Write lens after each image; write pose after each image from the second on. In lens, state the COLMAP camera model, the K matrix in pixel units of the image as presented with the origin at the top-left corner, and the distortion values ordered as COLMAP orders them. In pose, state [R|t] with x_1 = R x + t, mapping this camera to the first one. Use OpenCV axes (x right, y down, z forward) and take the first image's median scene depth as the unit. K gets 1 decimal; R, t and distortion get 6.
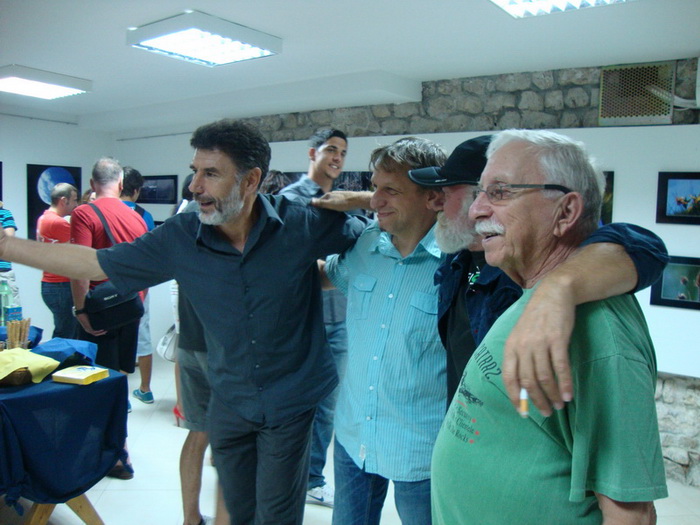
lens RADIAL K [[623.9, 0, 356.4], [0, 623.9, 261.6], [0, 0, 1]] dist [-0.206395, 0.211547]
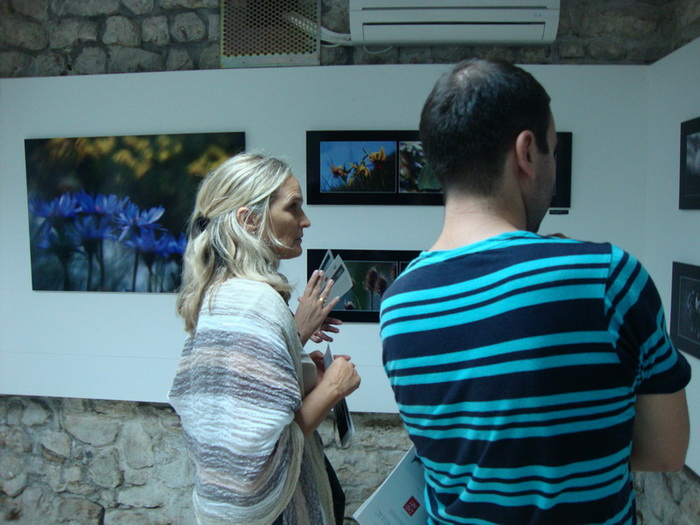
lens RADIAL K [[623.9, 0, 360.3], [0, 623.9, 266.7], [0, 0, 1]] dist [-0.206395, 0.211547]
pose [[0.847039, -0.084004, 0.524850, 0.151105], [0.073436, 0.996458, 0.040972, -0.015791], [-0.526433, 0.003838, 0.850208, 0.320798]]
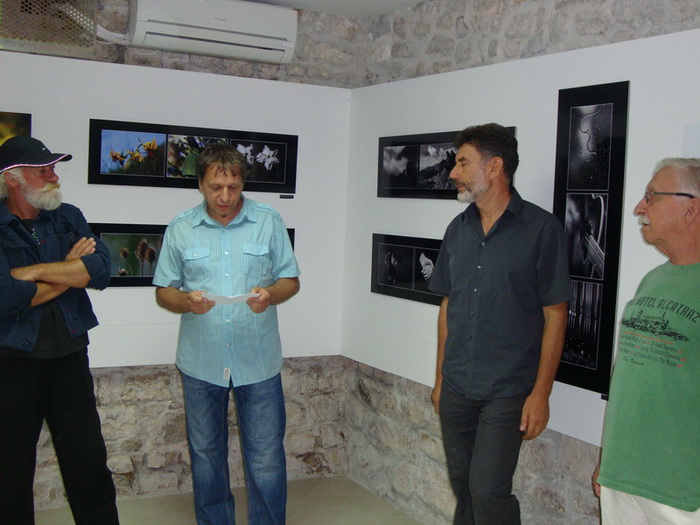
lens RADIAL K [[866.1, 0, 352.0], [0, 866.1, 257.9], [0, 0, 1]] dist [-0.042774, 0.000000]
pose [[0.401356, -0.085458, 0.911927, -0.371615], [0.050432, 0.996189, 0.071158, -0.027401], [-0.914533, 0.017431, 0.404136, 0.201331]]
